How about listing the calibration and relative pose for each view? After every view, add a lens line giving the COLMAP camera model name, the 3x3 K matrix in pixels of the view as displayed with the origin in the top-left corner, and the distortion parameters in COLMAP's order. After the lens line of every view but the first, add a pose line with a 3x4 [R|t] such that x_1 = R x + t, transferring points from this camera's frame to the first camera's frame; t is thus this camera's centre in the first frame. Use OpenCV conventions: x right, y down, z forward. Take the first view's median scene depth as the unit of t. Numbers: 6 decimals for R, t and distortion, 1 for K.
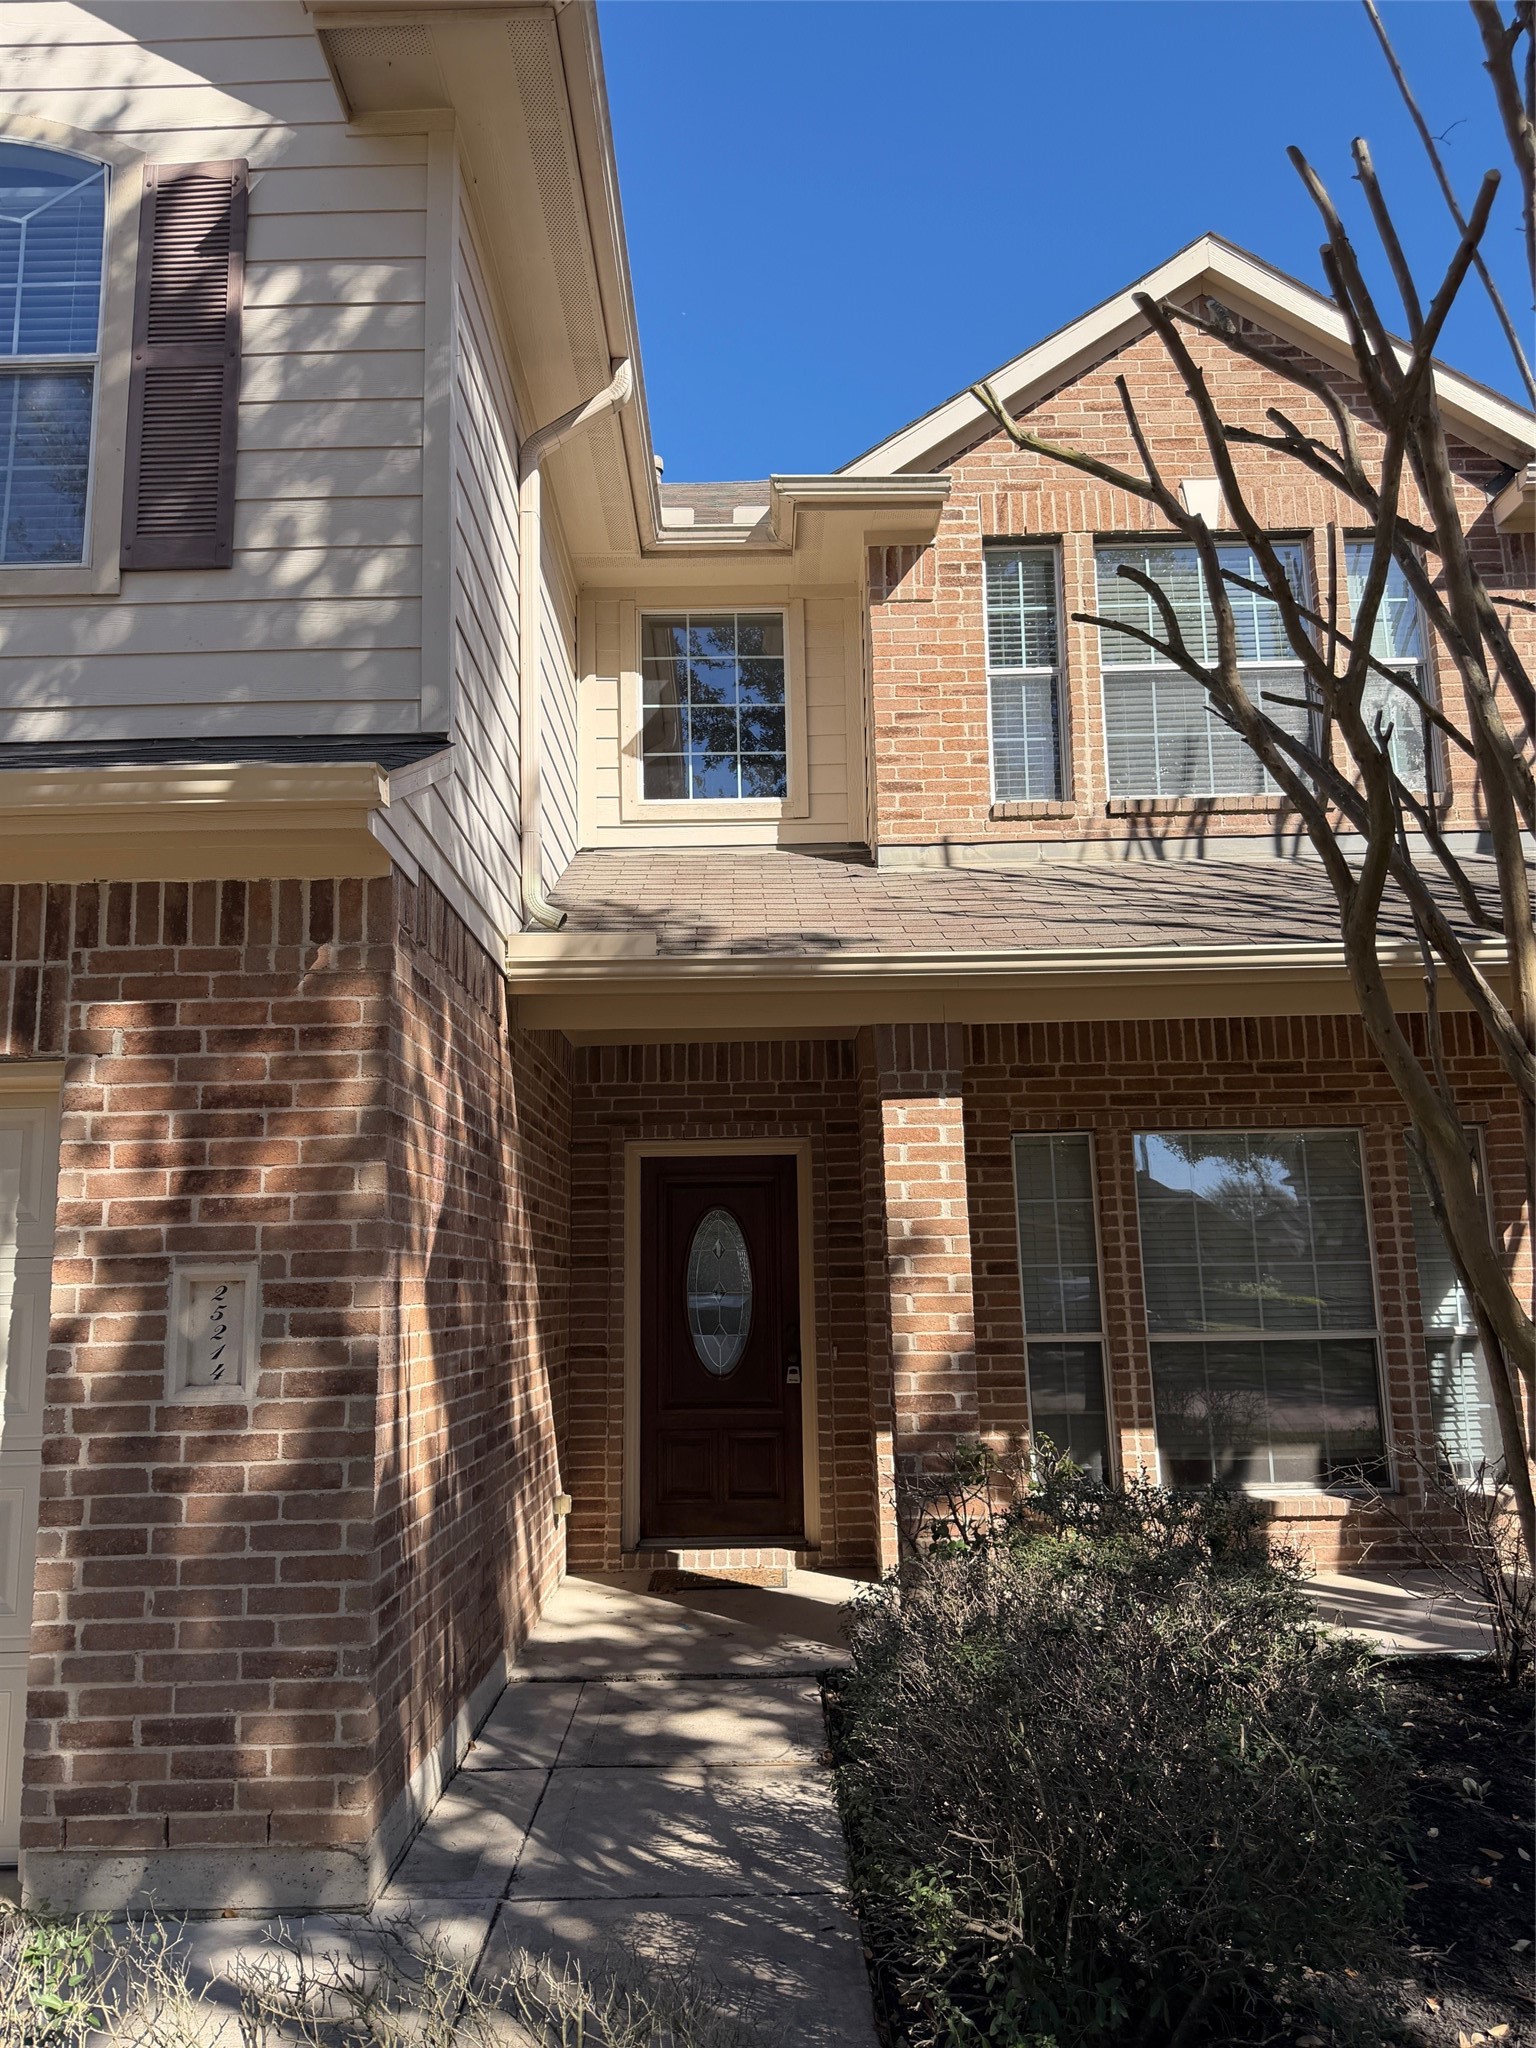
lens RADIAL K [[1521.8, 0, 767.6], [0, 1521.8, 1029.5], [0, 0, 1]] dist [0.009621, 0.001291]
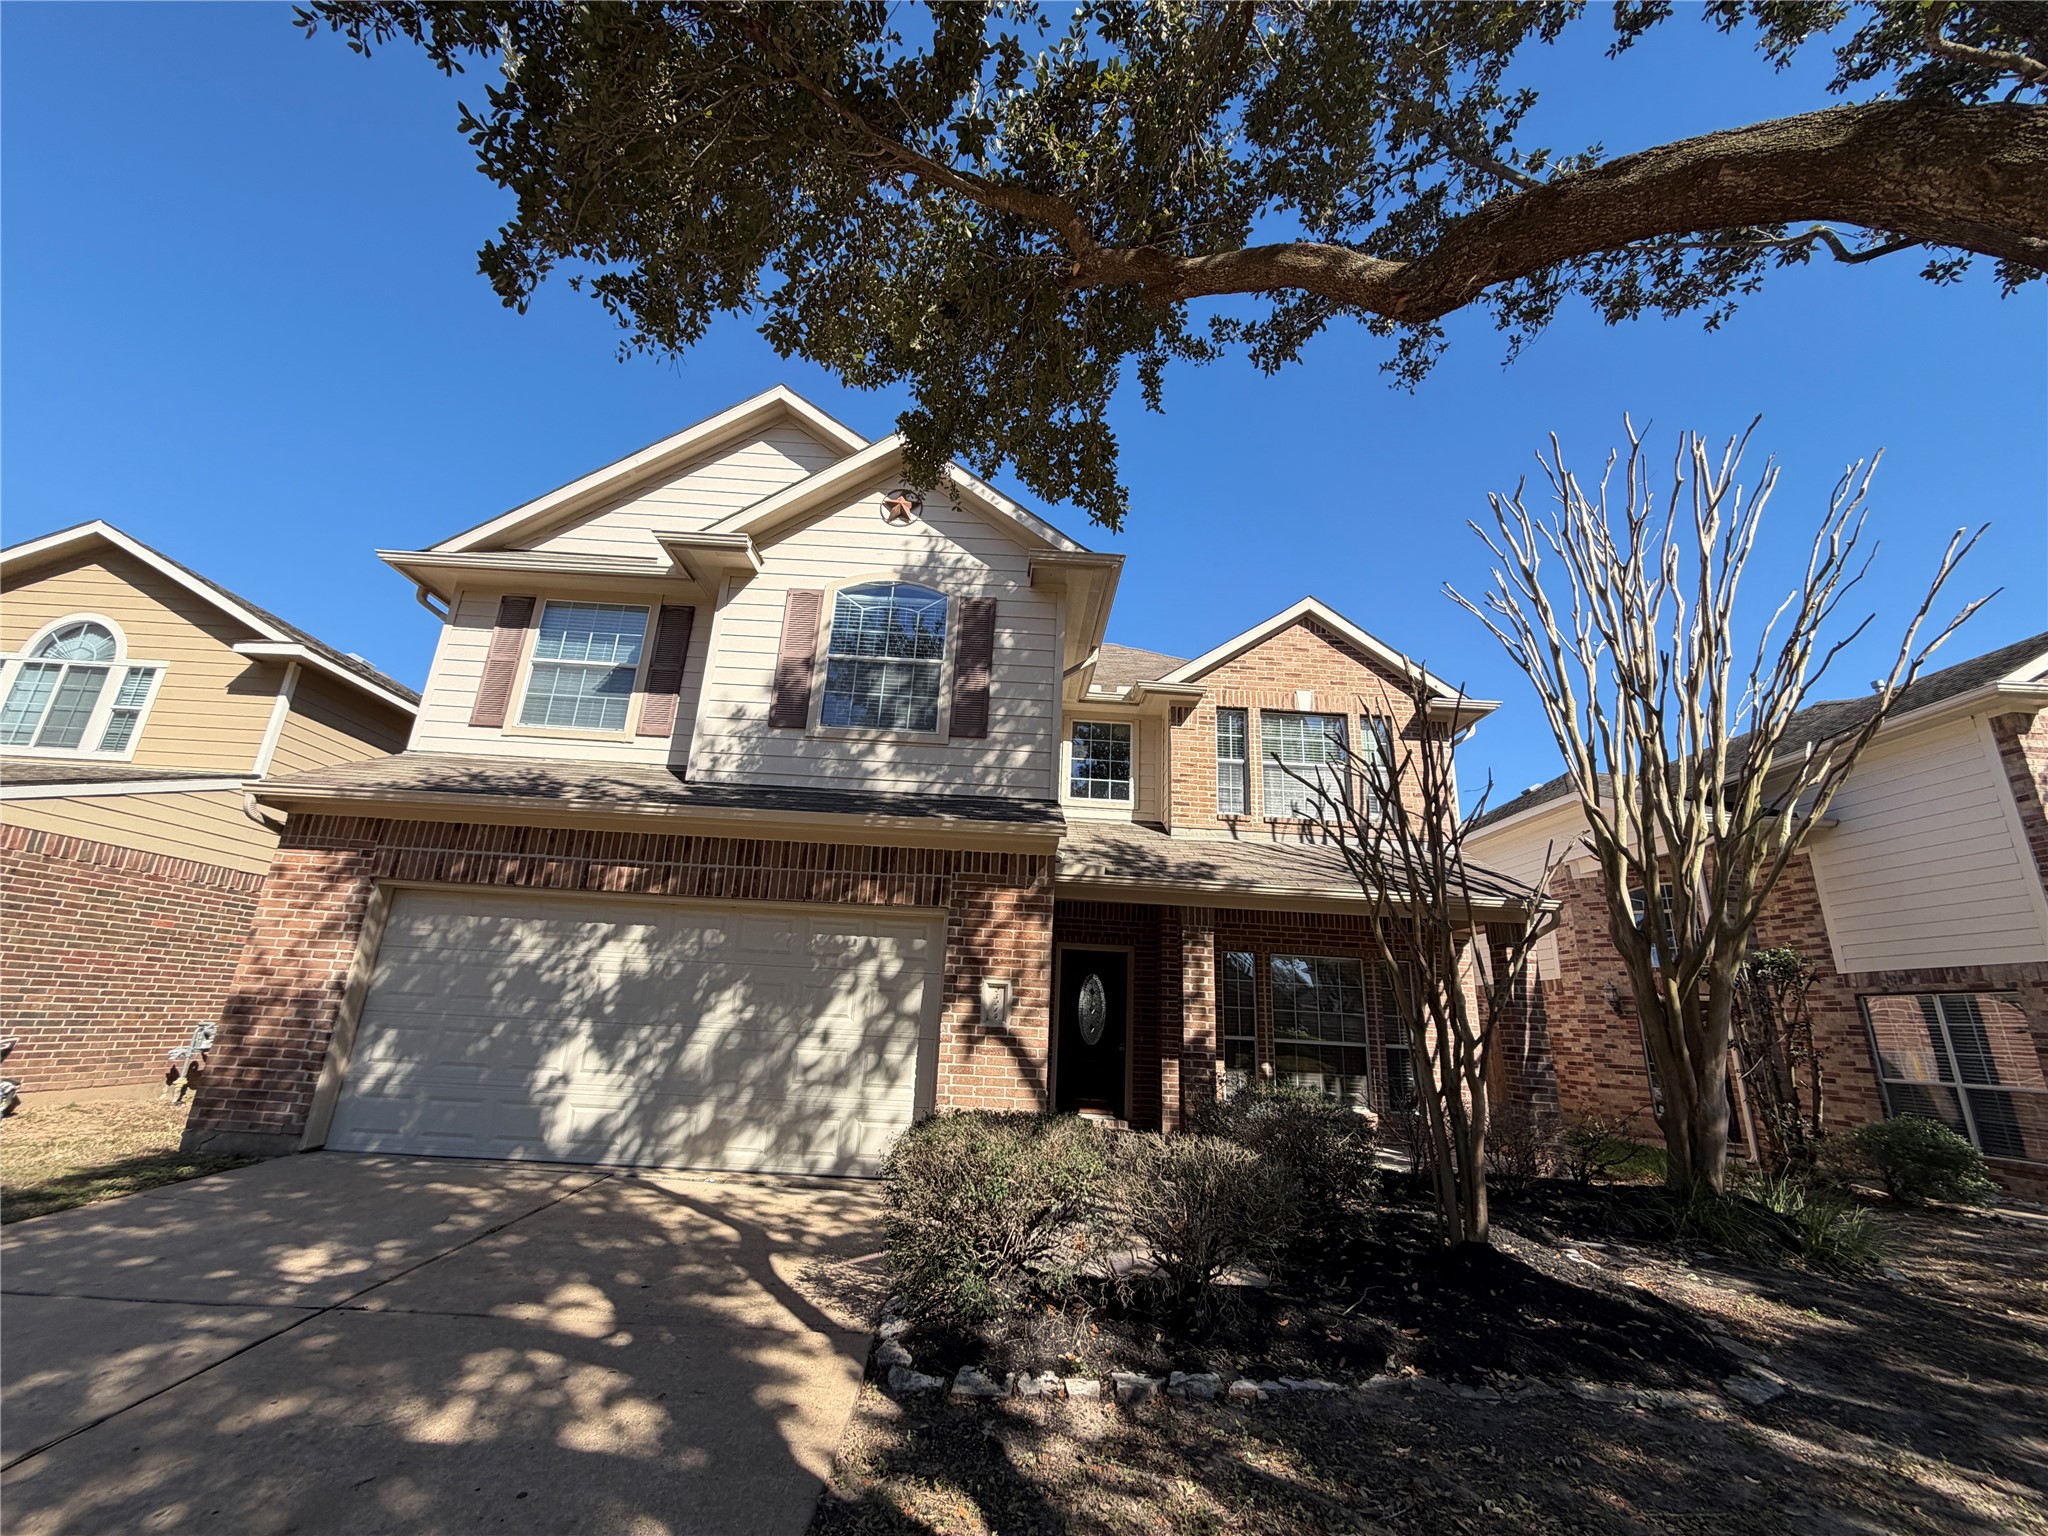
lens RADIAL K [[823.0, 0, 1020.3], [0, 823.0, 762.5], [0, 0, 1]] dist [0.000209, -0.000003]
pose [[0.997144, 0.074063, -0.014769, -0.156082], [-0.075322, 0.989511, -0.123267, -0.038851], [0.005485, 0.124027, 0.992264, -0.341236]]
